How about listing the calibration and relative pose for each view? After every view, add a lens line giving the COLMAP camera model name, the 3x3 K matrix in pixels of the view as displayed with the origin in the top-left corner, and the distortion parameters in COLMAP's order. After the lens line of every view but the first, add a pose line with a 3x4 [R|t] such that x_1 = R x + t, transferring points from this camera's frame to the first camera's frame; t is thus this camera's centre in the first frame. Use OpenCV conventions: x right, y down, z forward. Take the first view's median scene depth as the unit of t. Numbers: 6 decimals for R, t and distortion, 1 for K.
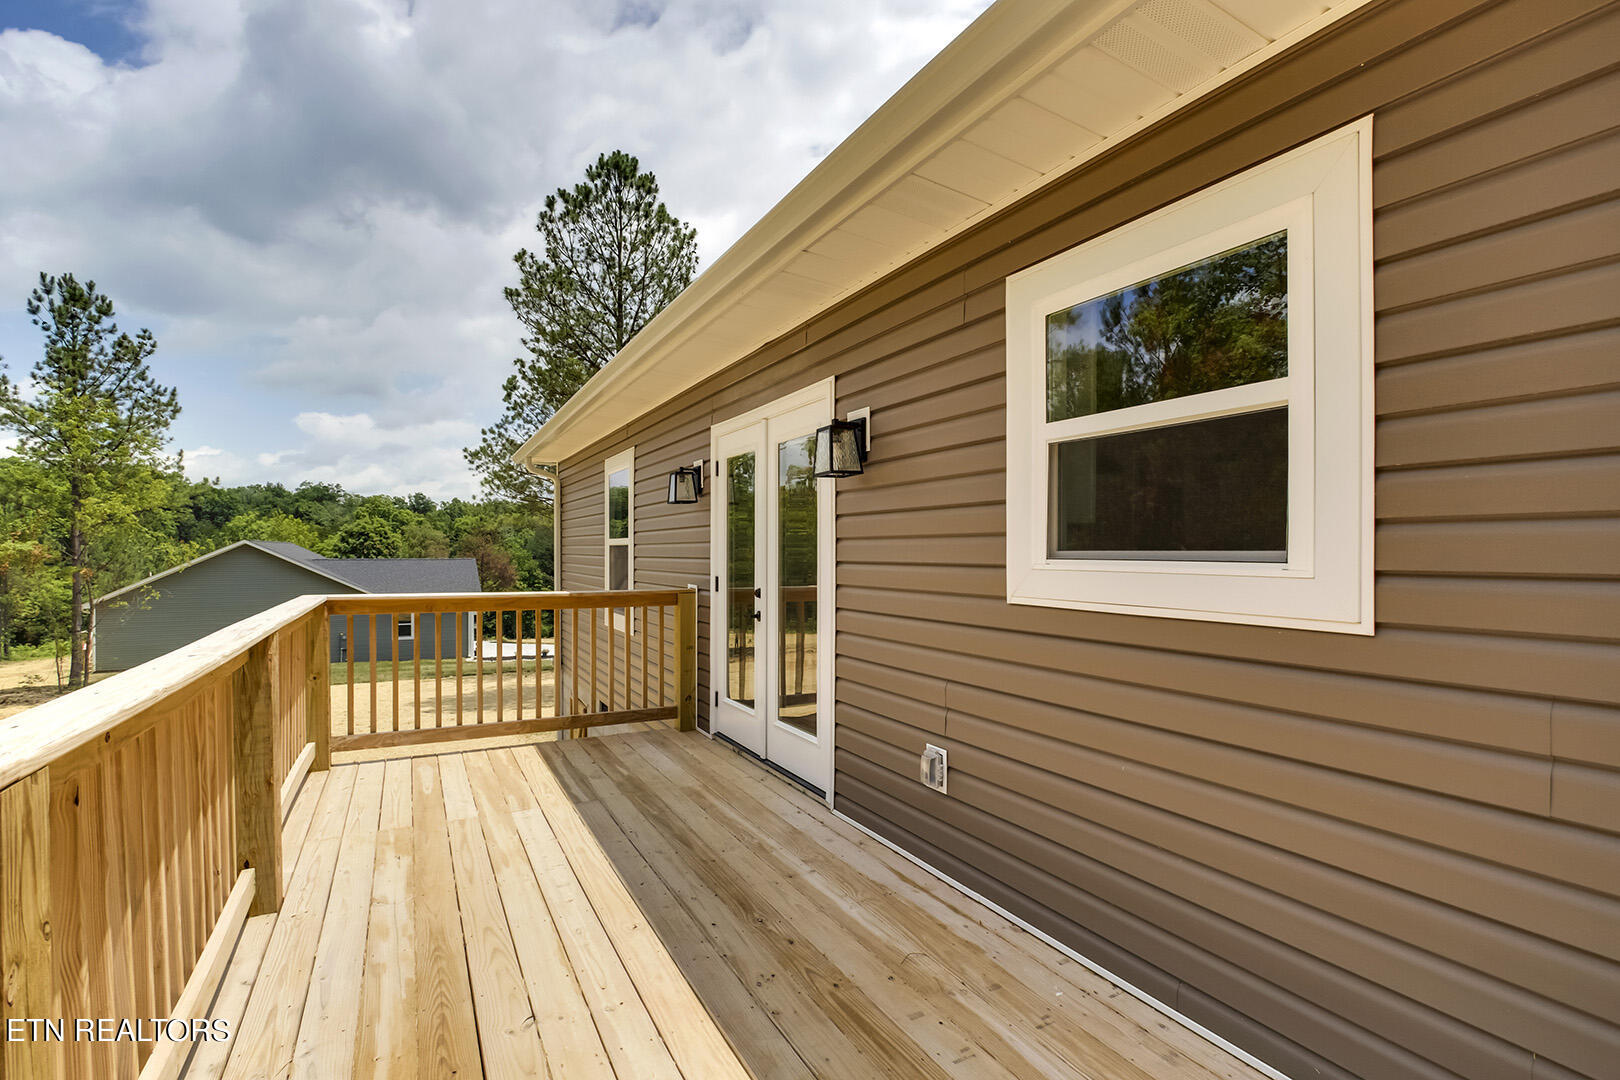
lens RADIAL K [[751.2, 0, 818.5], [0, 751.2, 556.4], [0, 0, 1]] dist [-0.011651, 0.000630]
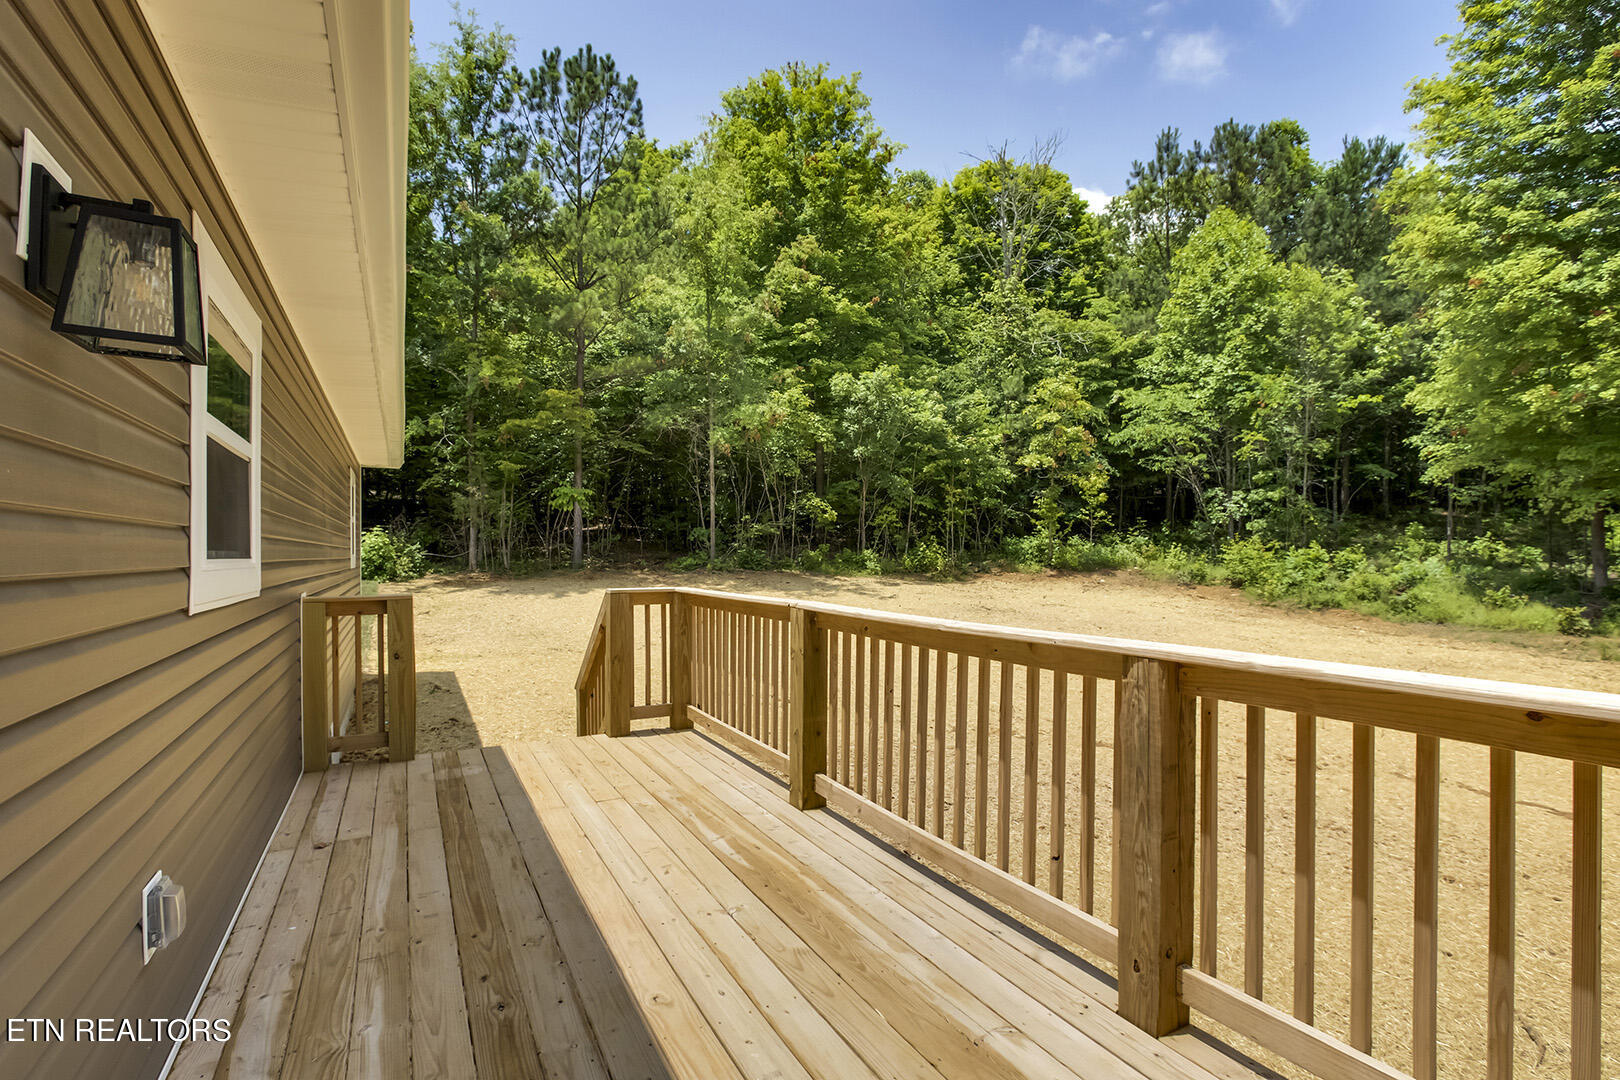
lens RADIAL K [[751.2, 0, 812.7], [0, 751.2, 547.8], [0, 0, 1]] dist [-0.011651, 0.000630]
pose [[-0.999974, 0.002376, 0.006852, -0.219236], [0.002412, 0.999983, 0.005266, -0.006886], [-0.006839, 0.005282, -0.999963, 0.939164]]
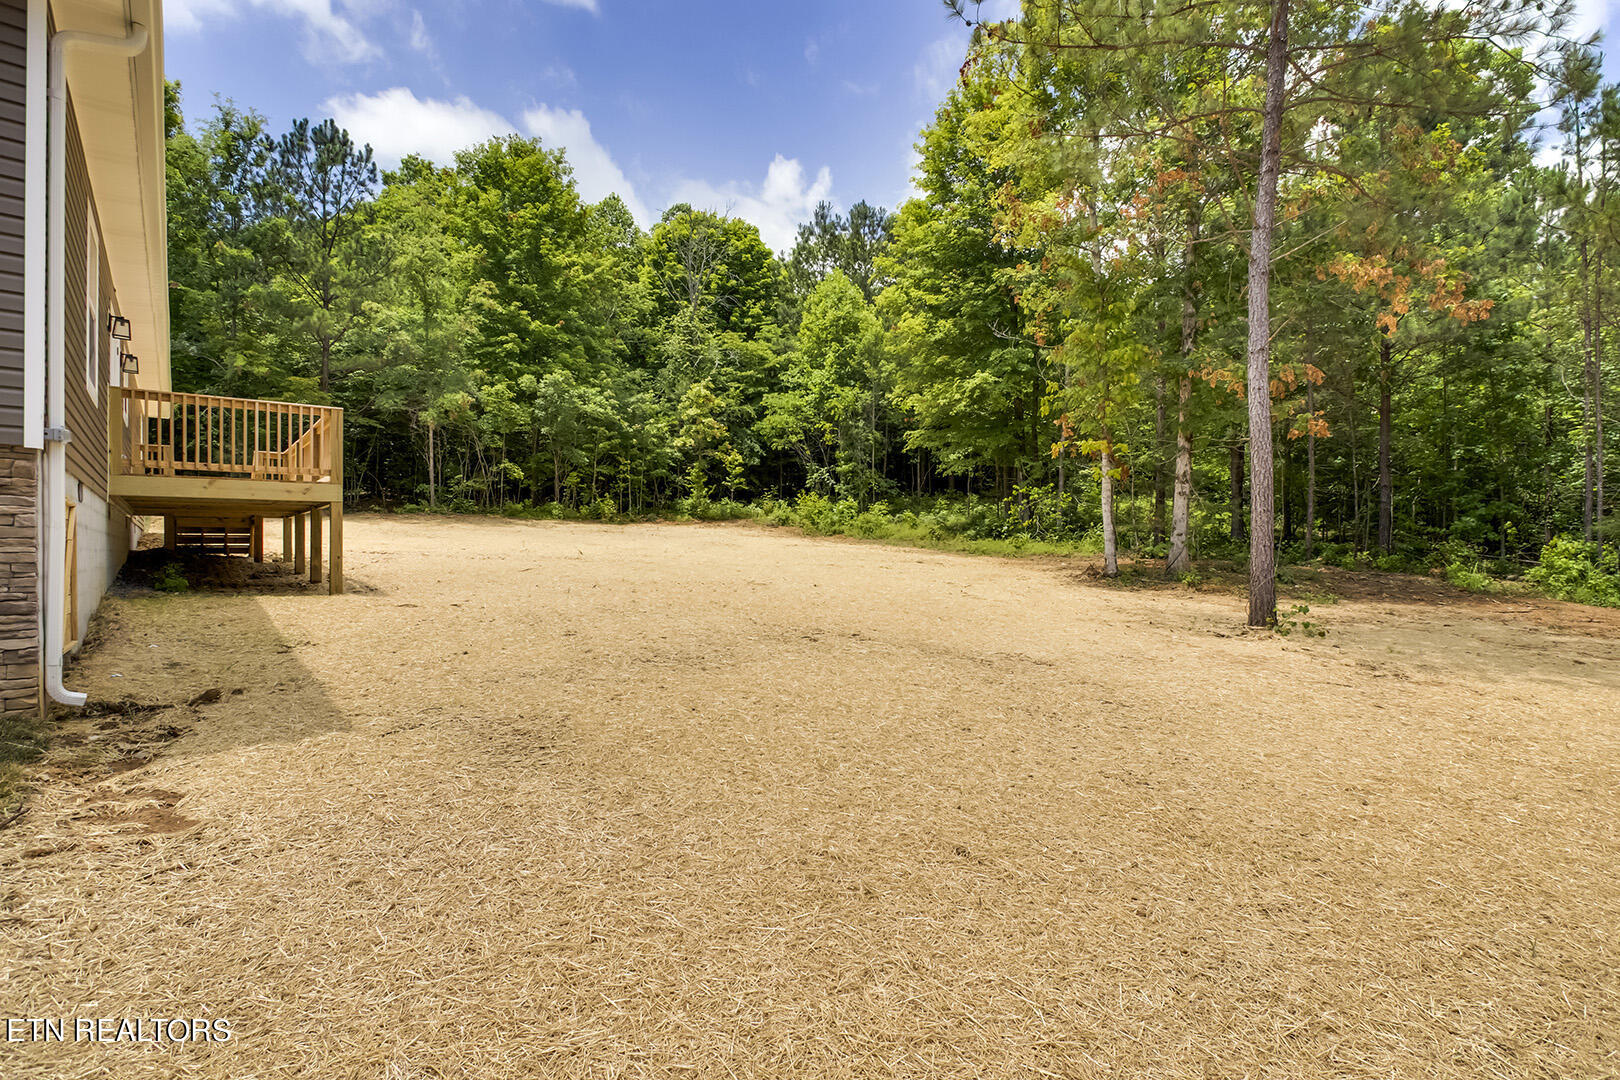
lens RADIAL K [[751.2, 0, 805.2], [0, 751.2, 542.9], [0, 0, 1]] dist [-0.011651, 0.000630]
pose [[-0.980202, 0.004552, -0.197950, -0.392625], [0.004627, 0.999989, 0.000086, 0.053515], [0.197948, -0.000832, -0.980212, 1.254892]]
